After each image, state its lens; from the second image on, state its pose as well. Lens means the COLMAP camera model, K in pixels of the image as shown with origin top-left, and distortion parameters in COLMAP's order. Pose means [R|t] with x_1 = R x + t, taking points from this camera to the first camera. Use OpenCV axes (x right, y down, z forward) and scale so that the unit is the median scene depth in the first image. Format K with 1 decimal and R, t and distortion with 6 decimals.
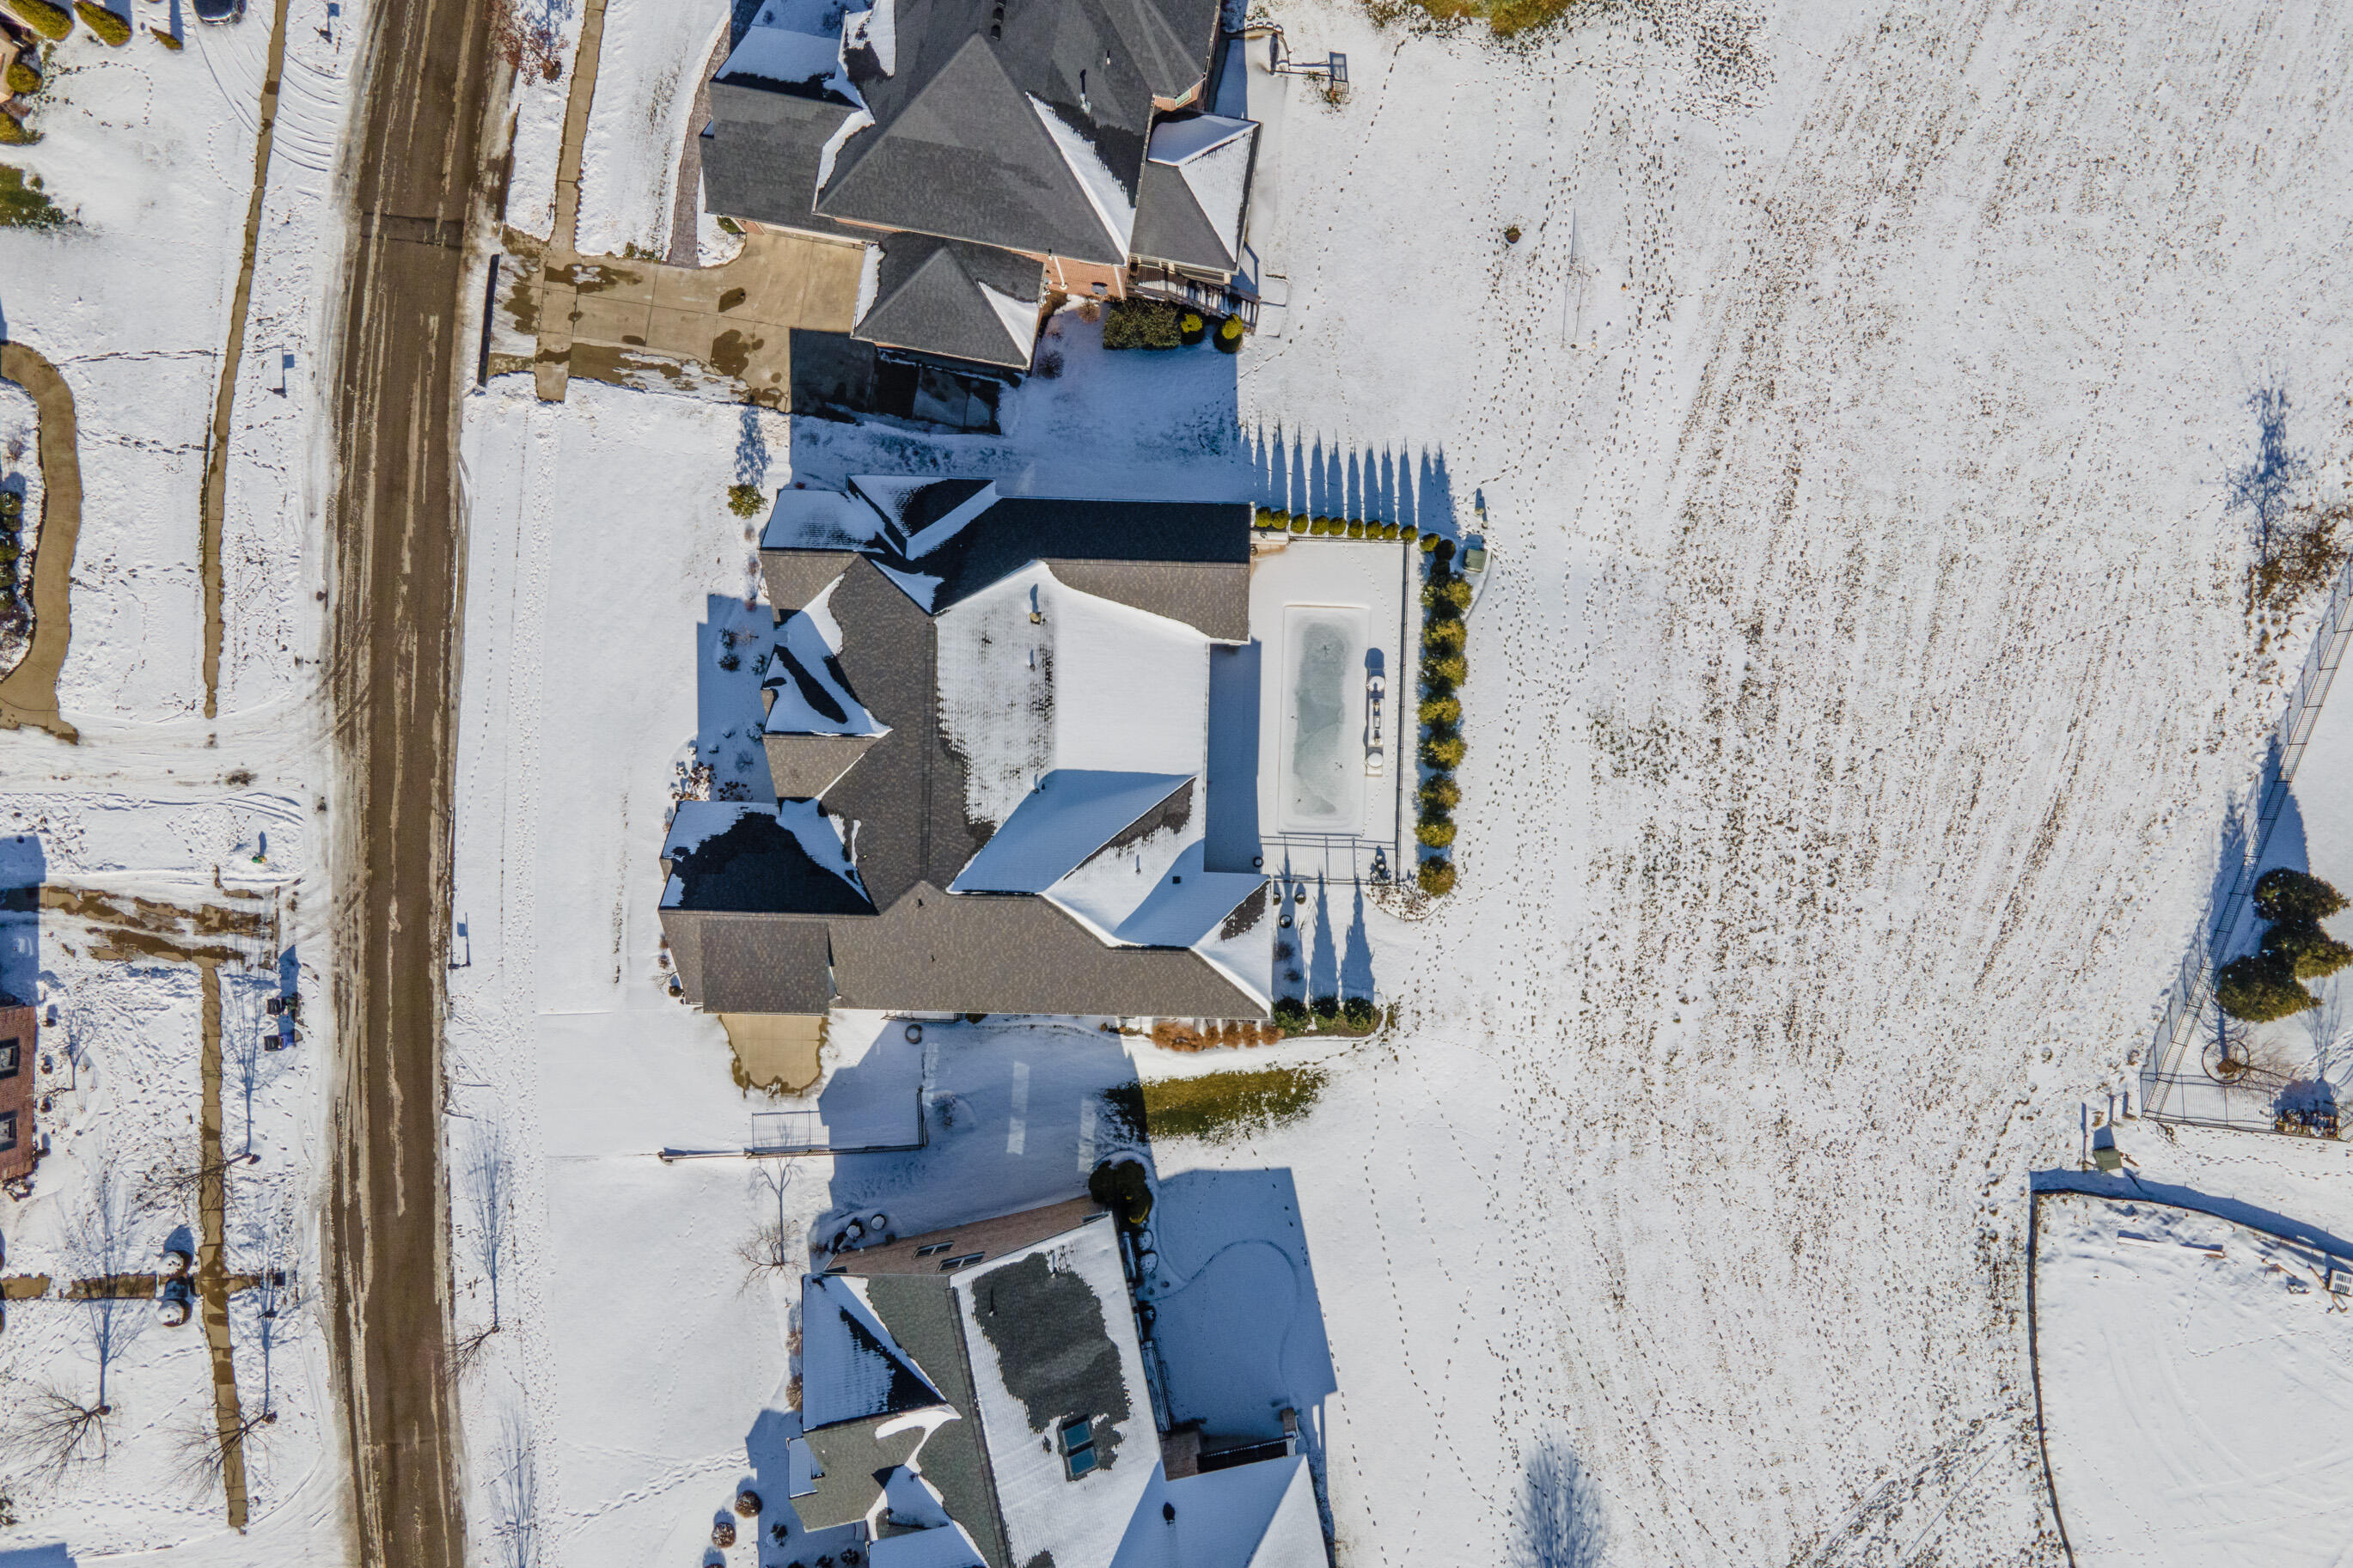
lens RADIAL K [[1762.0, 0, 1176.5], [0, 1762.0, 784.0], [0, 0, 1]] dist [0.000056, 0.033694]
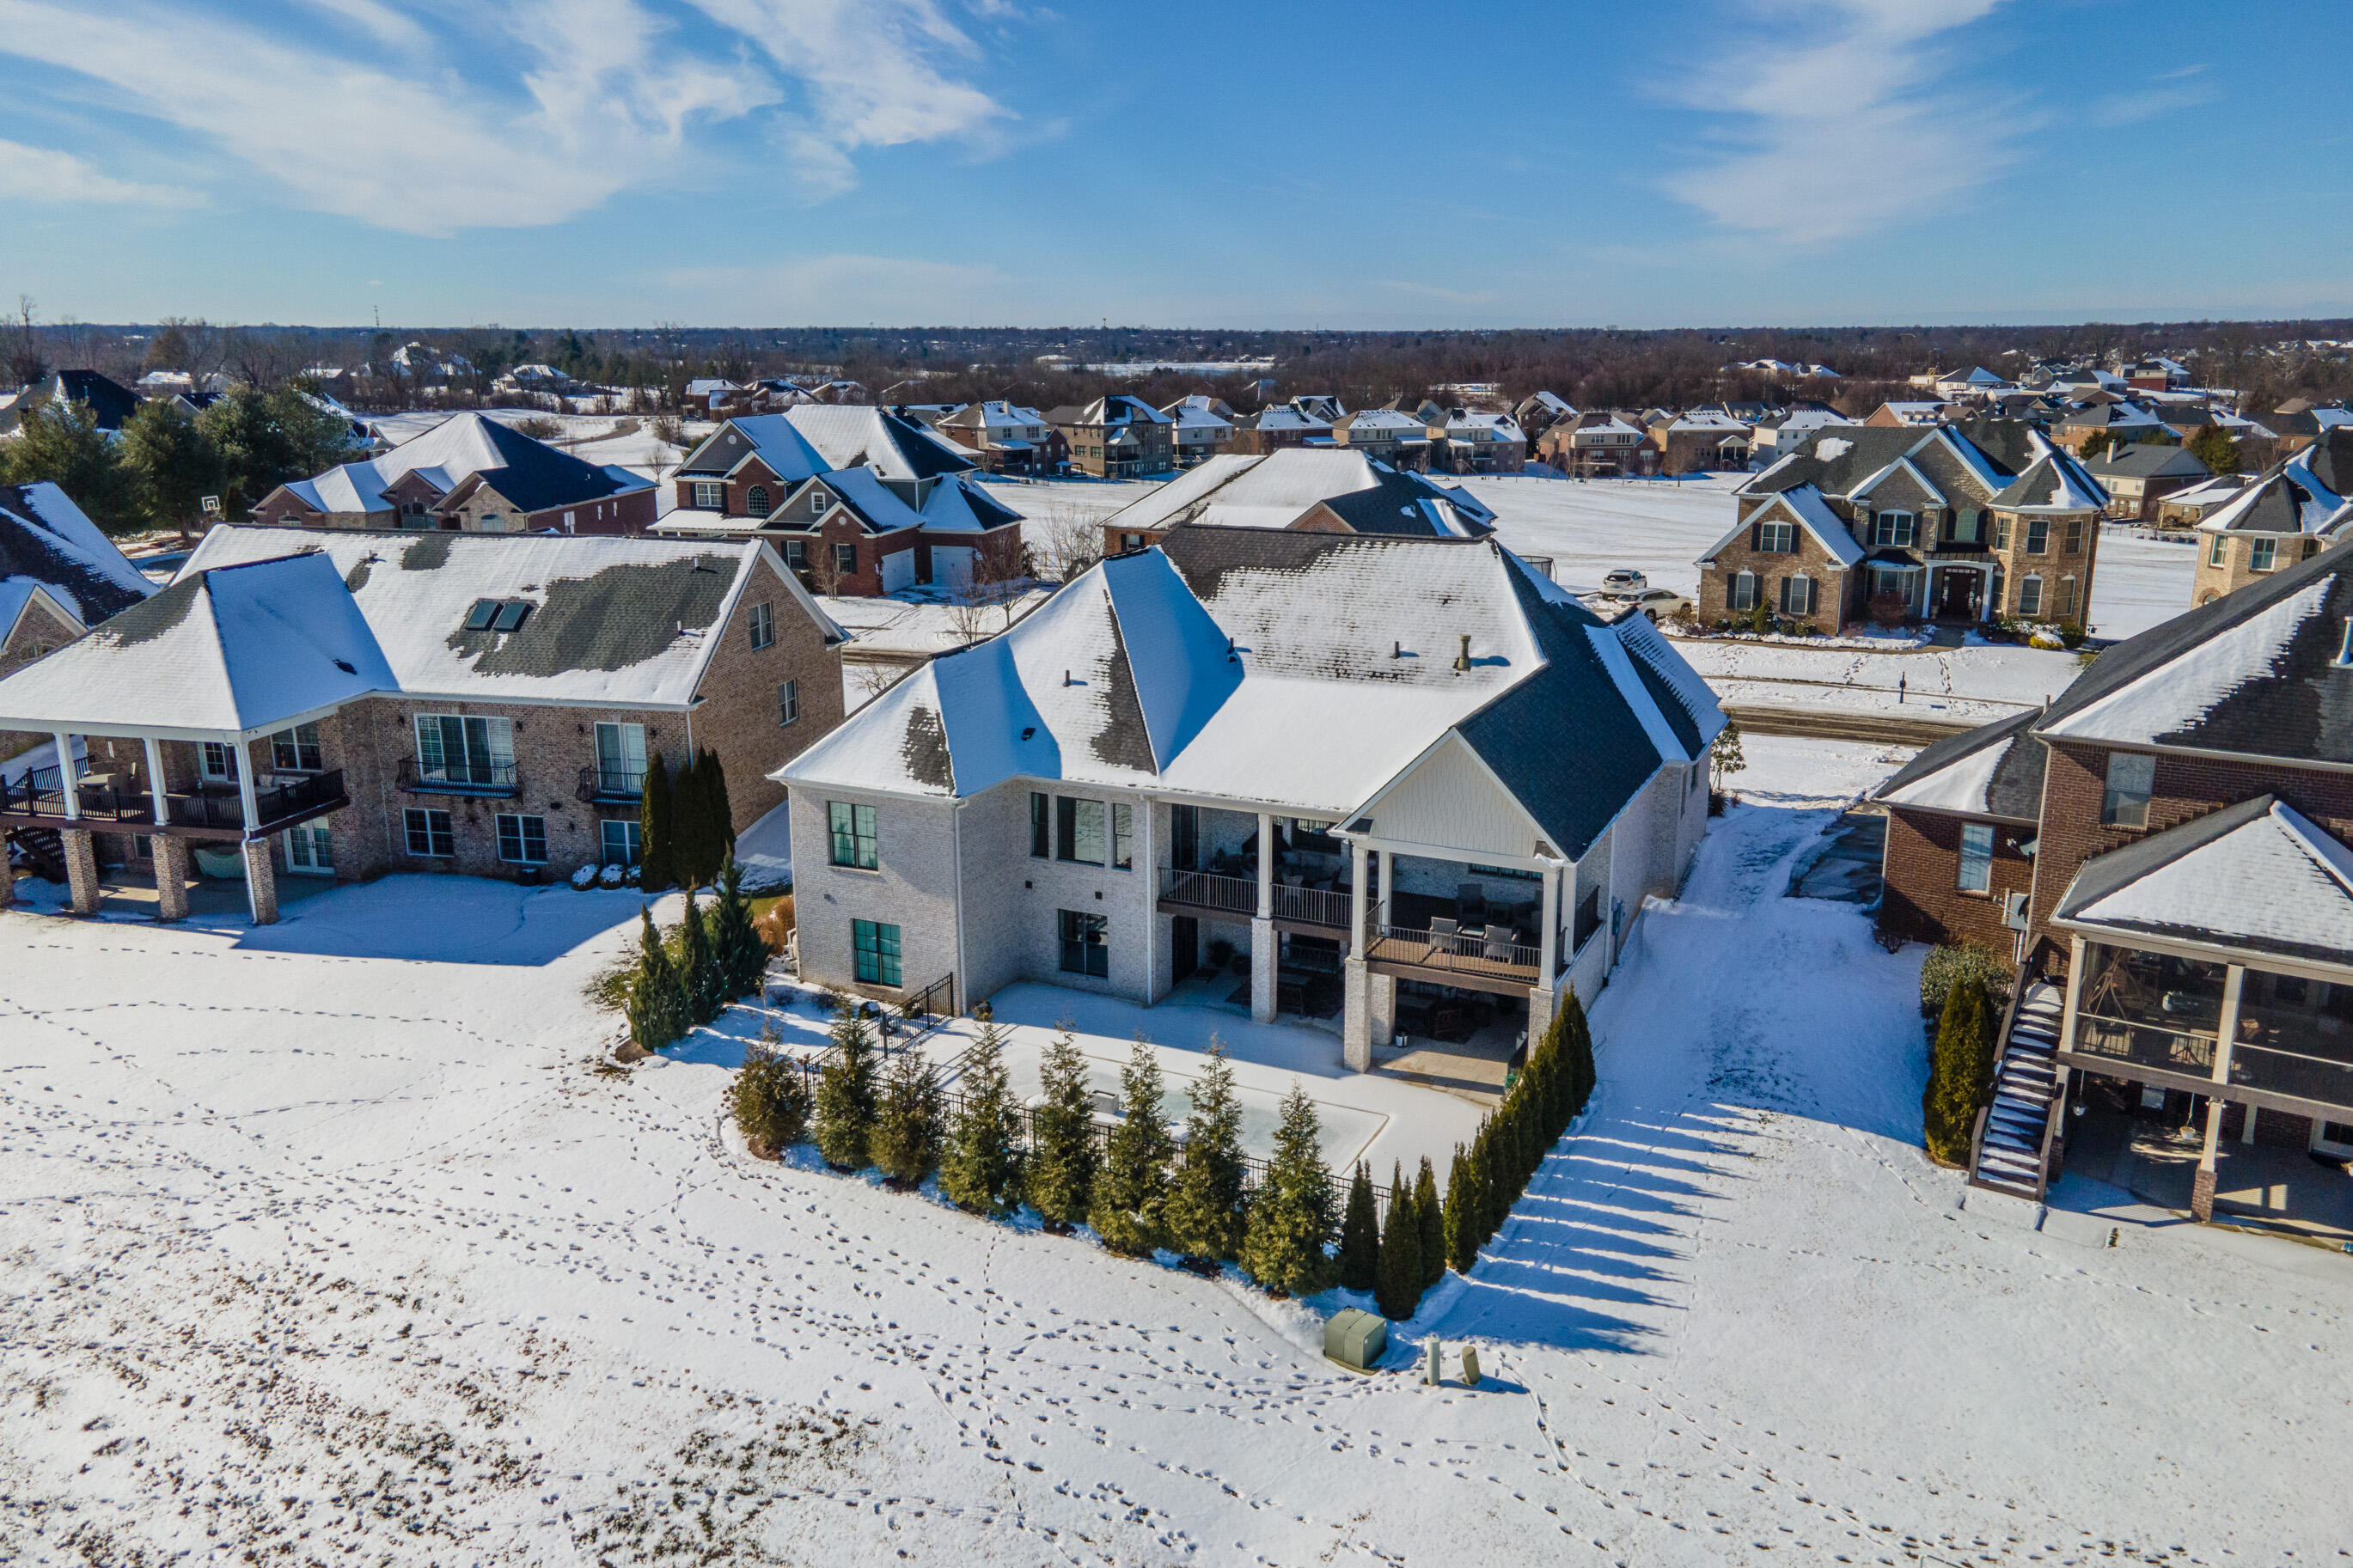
lens RADIAL K [[1762.0, 0, 1176.5], [0, 1762.0, 784.0], [0, 0, 1]] dist [0.000056, 0.033694]
pose [[-0.413151, 0.211449, -0.885774, 0.521900], [-0.910640, -0.089072, 0.403486, -0.244250], [0.006419, 0.973322, 0.229354, 0.791355]]
